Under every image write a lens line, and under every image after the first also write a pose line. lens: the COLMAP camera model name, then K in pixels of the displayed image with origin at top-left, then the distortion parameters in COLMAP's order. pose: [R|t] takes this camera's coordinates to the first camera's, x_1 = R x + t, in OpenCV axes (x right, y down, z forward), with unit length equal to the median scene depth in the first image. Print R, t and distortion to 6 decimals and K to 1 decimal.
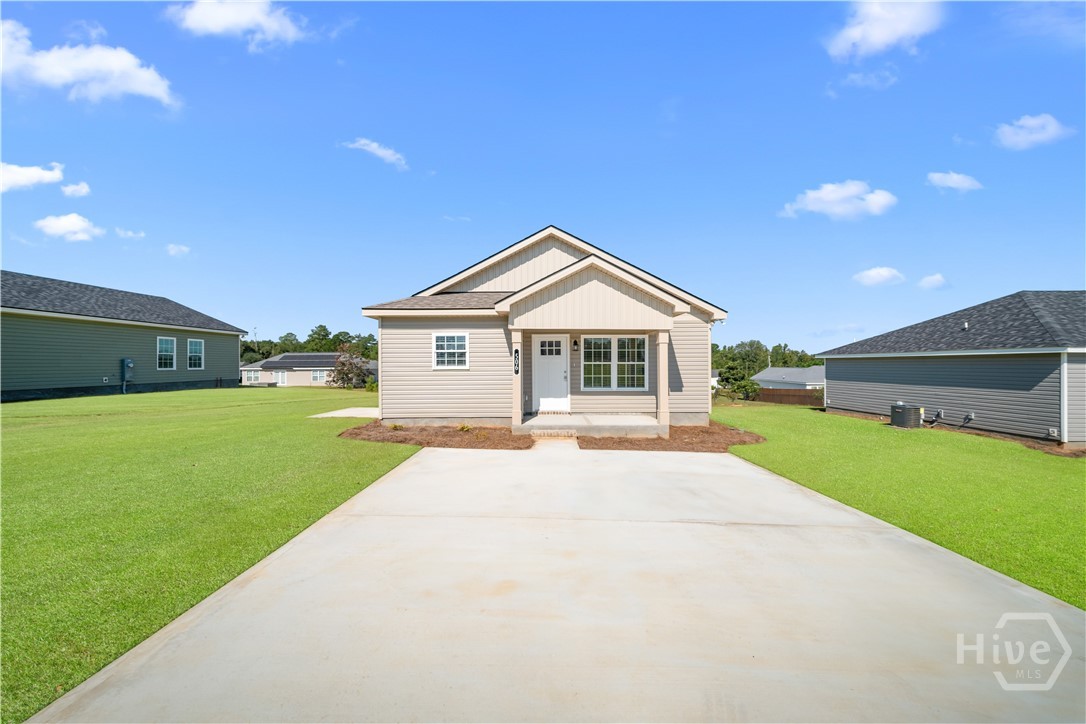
lens RADIAL K [[381.6, 0, 539.3], [0, 381.6, 355.2], [0, 0, 1]] dist [0.001503, -0.000550]
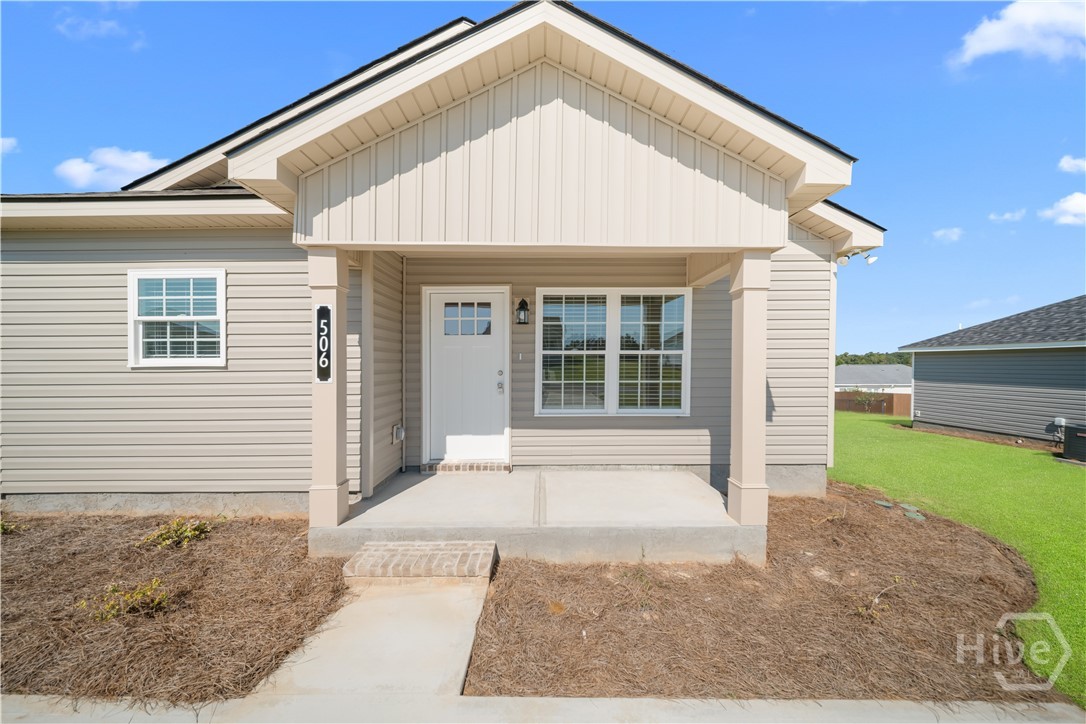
lens RADIAL K [[381.6, 0, 542.8], [0, 381.6, 365.7], [0, 0, 1]] dist [0.001503, -0.000550]
pose [[0.999999, -0.001286, -0.000516, 0.117200], [0.001299, 0.999622, 0.027459, 0.023687], [0.000481, -0.027459, 0.999623, 0.562782]]
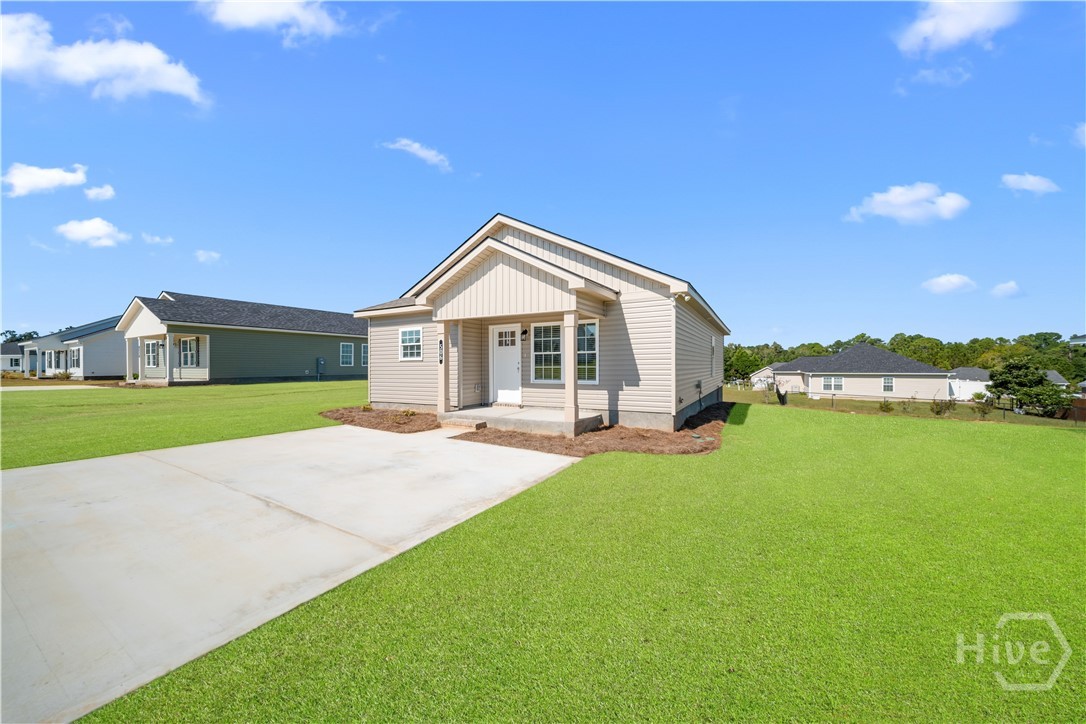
lens RADIAL K [[381.6, 0, 553.2], [0, 381.6, 365.1], [0, 0, 1]] dist [0.001503, -0.000550]
pose [[0.875728, -0.004358, -0.482785, 0.610854], [0.014960, 0.999724, 0.018112, 0.033103], [0.482573, -0.023083, 0.875552, 0.199336]]
